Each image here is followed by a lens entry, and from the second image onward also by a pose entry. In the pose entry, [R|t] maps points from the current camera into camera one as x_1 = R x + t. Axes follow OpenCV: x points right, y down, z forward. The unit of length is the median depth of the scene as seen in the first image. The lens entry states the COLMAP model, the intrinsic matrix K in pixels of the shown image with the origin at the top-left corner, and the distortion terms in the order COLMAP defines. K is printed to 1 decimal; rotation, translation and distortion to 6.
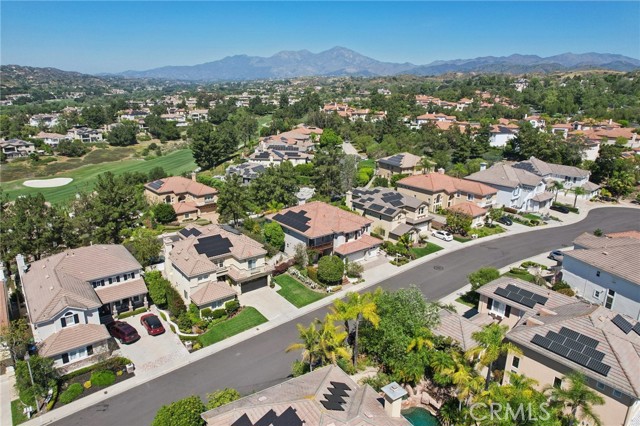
lens RADIAL K [[413.9, 0, 313.2], [0, 413.9, 209.9], [0, 0, 1]] dist [-0.076892, 0.068202]
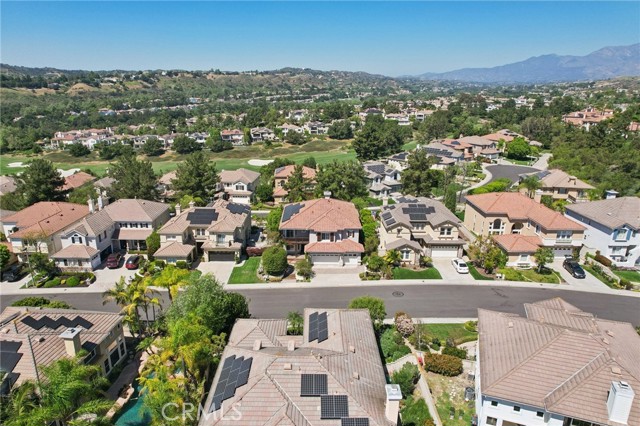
lens RADIAL K [[413.9, 0, 313.2], [0, 413.9, 209.9], [0, 0, 1]] dist [-0.076892, 0.068202]
pose [[0.788835, 0.169500, -0.590770, 0.617079], [-0.172238, 0.983669, 0.052244, -0.043327], [0.589978, 0.060542, 0.805147, 0.188368]]
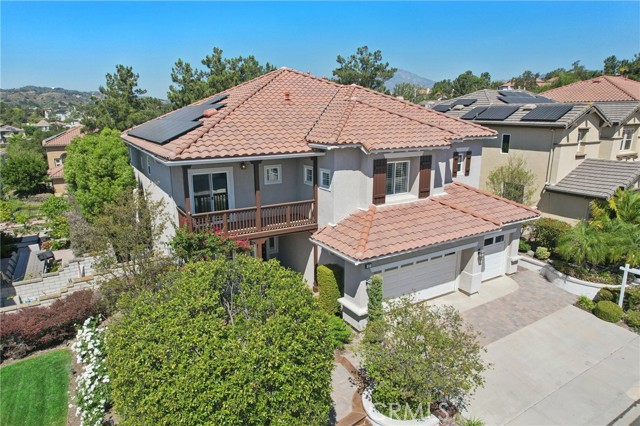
lens RADIAL K [[413.9, 0, 313.2], [0, 413.9, 209.9], [0, 0, 1]] dist [-0.076892, 0.068202]
pose [[0.991265, 0.014265, -0.131113, 0.073017], [-0.020326, 0.998780, -0.045004, 0.088060], [0.130311, 0.047276, 0.990345, 0.764179]]
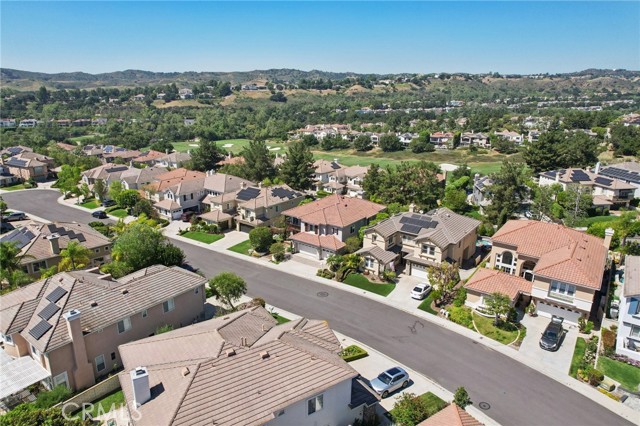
lens RADIAL K [[413.9, 0, 313.2], [0, 413.9, 209.9], [0, 0, 1]] dist [-0.076892, 0.068202]
pose [[0.260357, 0.263076, -0.928981, 0.992808], [-0.276370, 0.942210, 0.189367, -0.166677], [0.925113, 0.207440, 0.318017, 0.654630]]
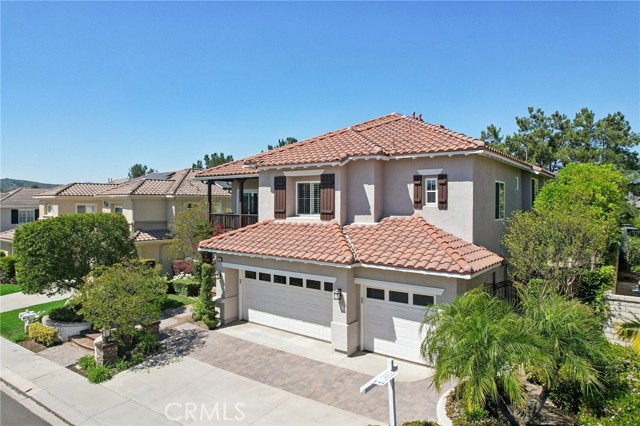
lens RADIAL K [[405.0, 0, 317.4], [0, 405.0, 206.5], [0, 0, 1]] dist [-0.017361, -0.000433]
pose [[0.258936, -0.003335, -0.965889, 0.284684], [-0.267790, 0.960545, -0.075106, 0.080088], [0.928030, 0.278103, 0.247827, 0.930463]]
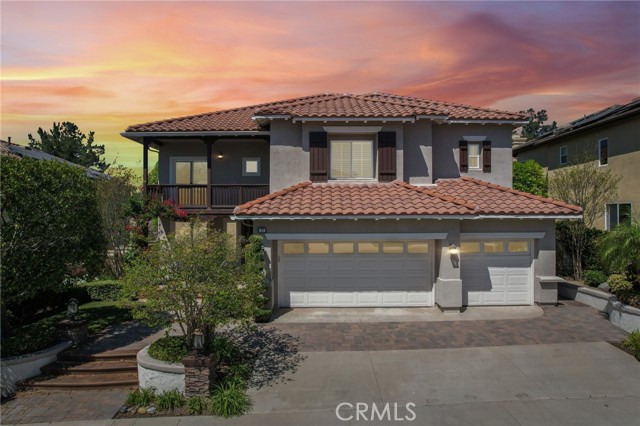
lens RADIAL K [[404.7, 0, 320.0], [0, 404.7, 213.0], [0, 0, 1]] dist [-0.023414, 0.000724]
pose [[0.793495, -0.018408, -0.608298, 0.186024], [-0.158009, 0.959033, -0.235136, 0.130341], [0.587706, 0.282696, 0.758079, 0.836319]]
